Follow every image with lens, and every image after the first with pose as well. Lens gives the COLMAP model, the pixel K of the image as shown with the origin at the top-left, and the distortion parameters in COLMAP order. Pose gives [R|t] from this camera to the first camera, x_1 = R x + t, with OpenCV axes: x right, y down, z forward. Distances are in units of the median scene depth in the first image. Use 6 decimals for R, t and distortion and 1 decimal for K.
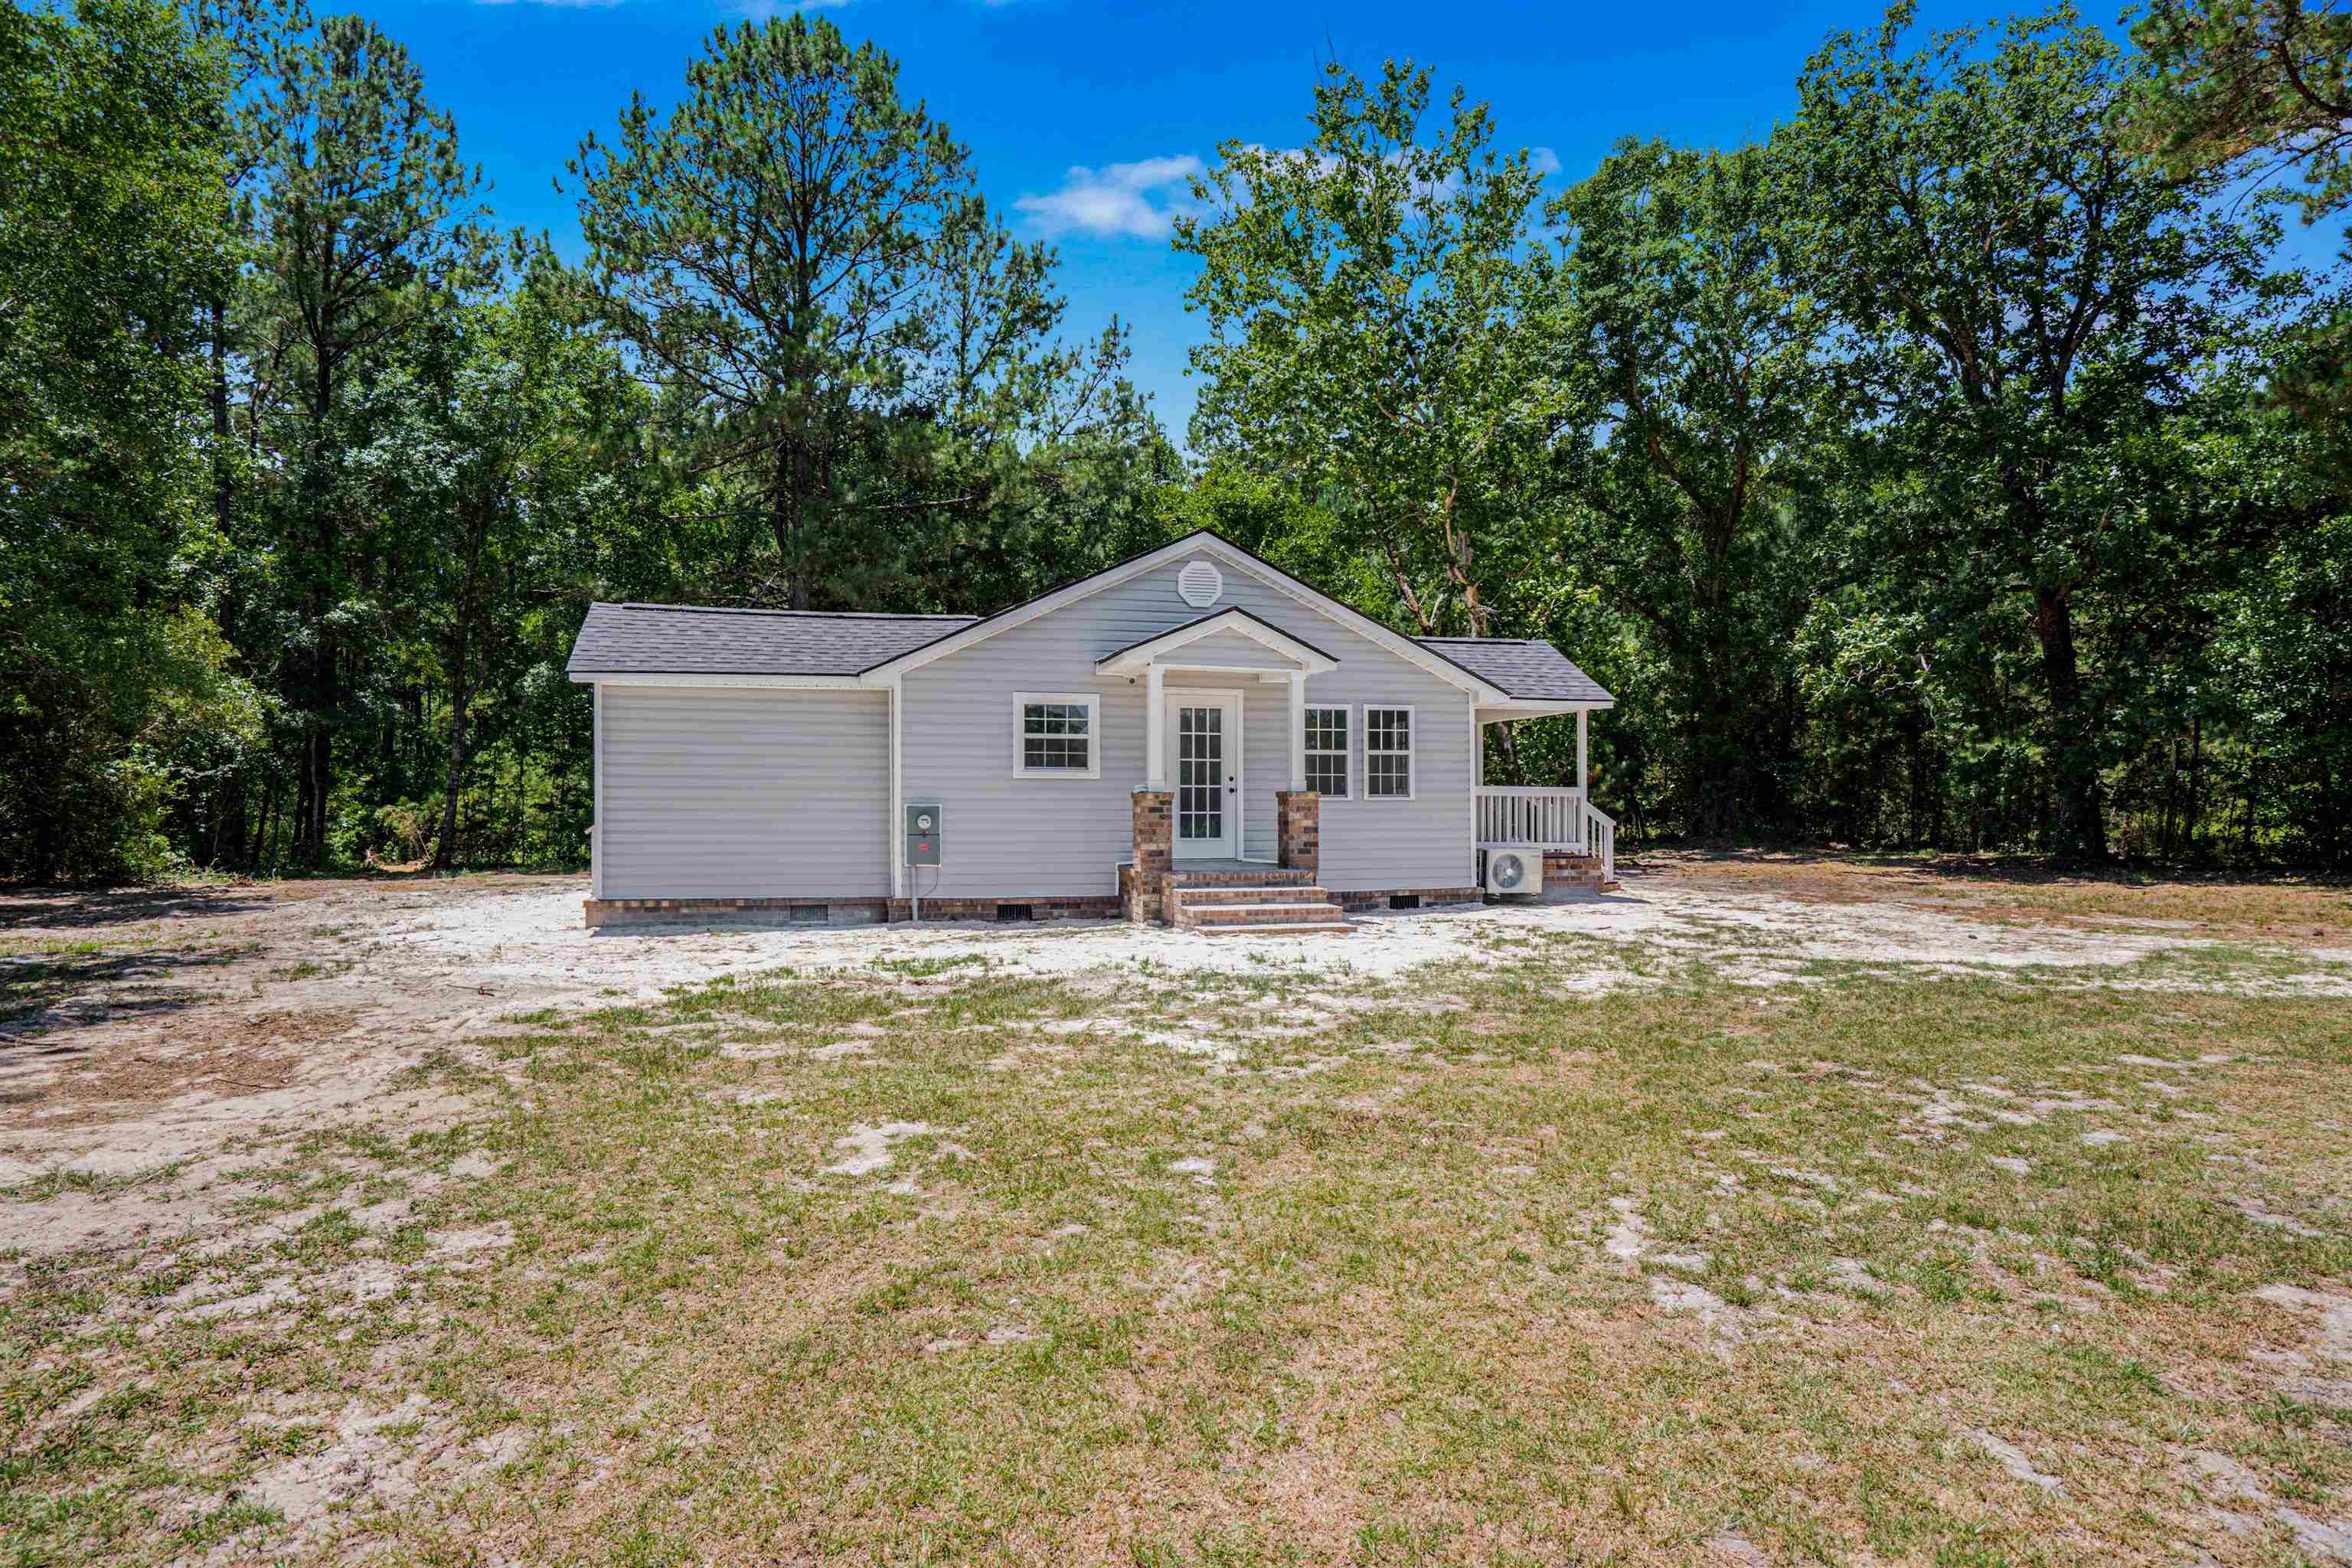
lens RADIAL K [[1236.5, 0, 1160.0], [0, 1236.5, 792.8], [0, 0, 1]] dist [0.040370, 0.000495]
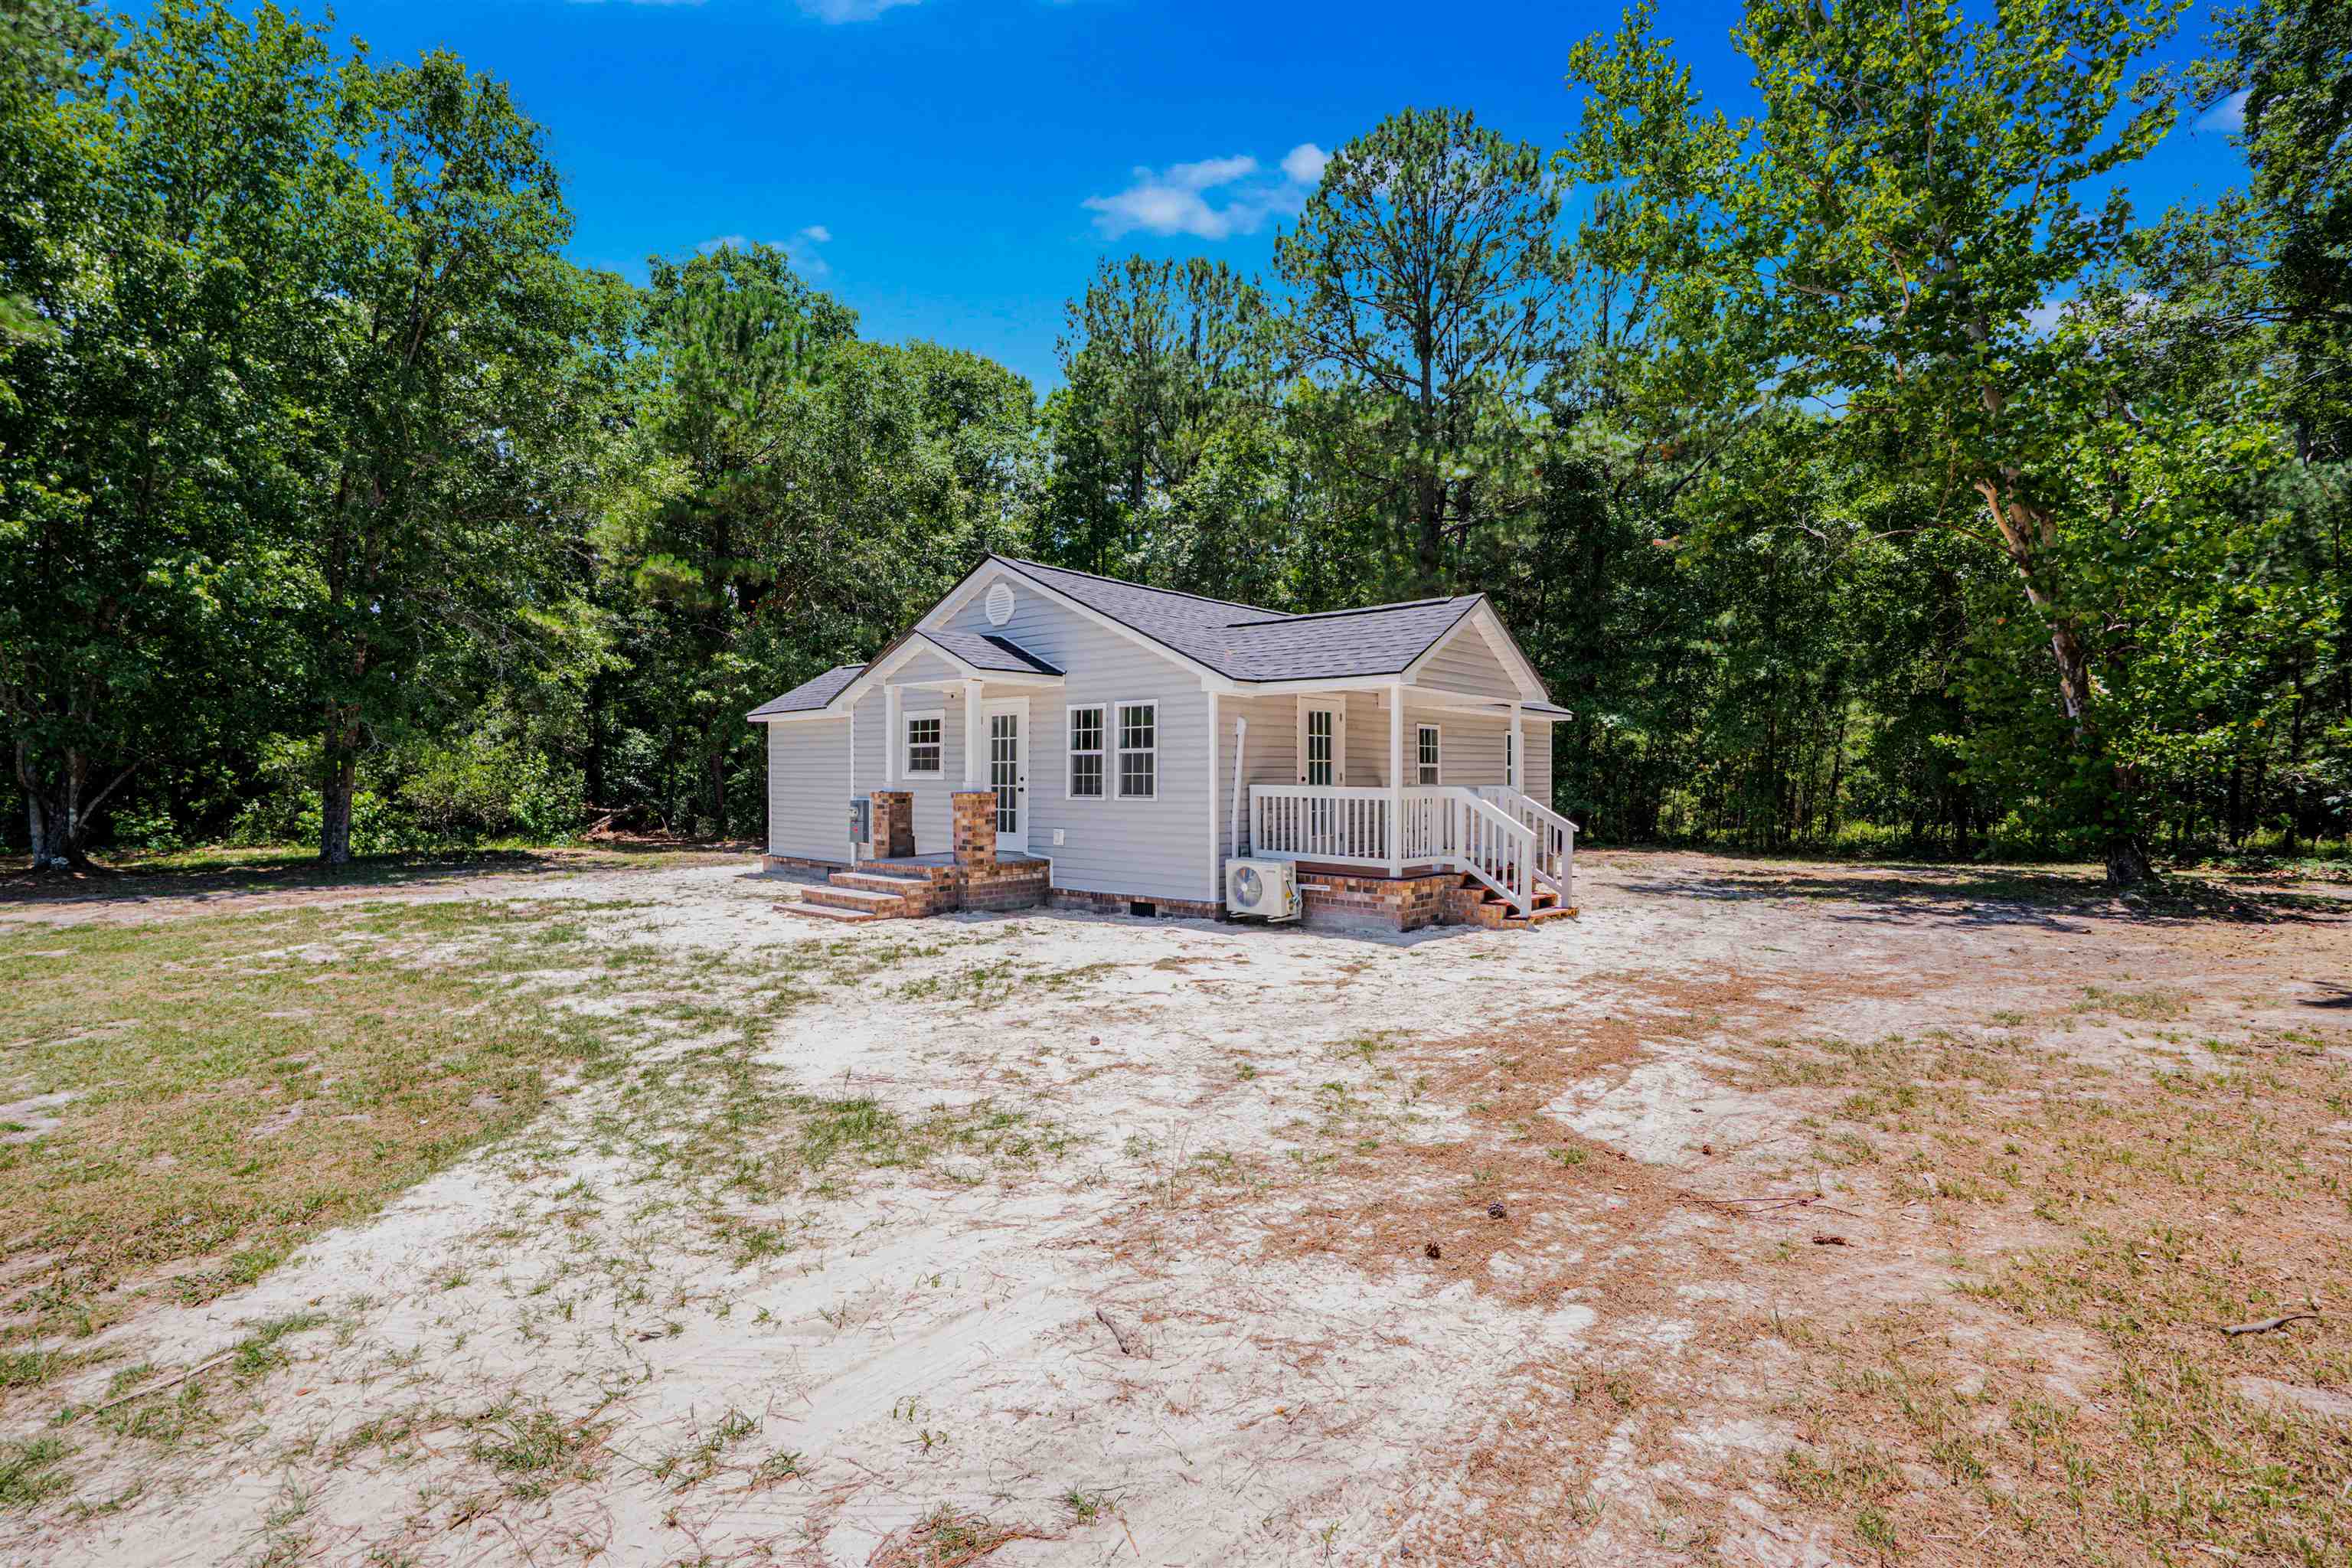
lens RADIAL K [[1063.9, 0, 1164.3], [0, 1063.9, 775.0], [0, 0, 1]] dist [-0.007828, 0.003206]
pose [[0.564774, -0.002782, -0.825241, 0.874962], [0.005674, 0.999984, 0.000512, -0.014337], [0.825226, -0.004971, 0.564781, 0.560228]]
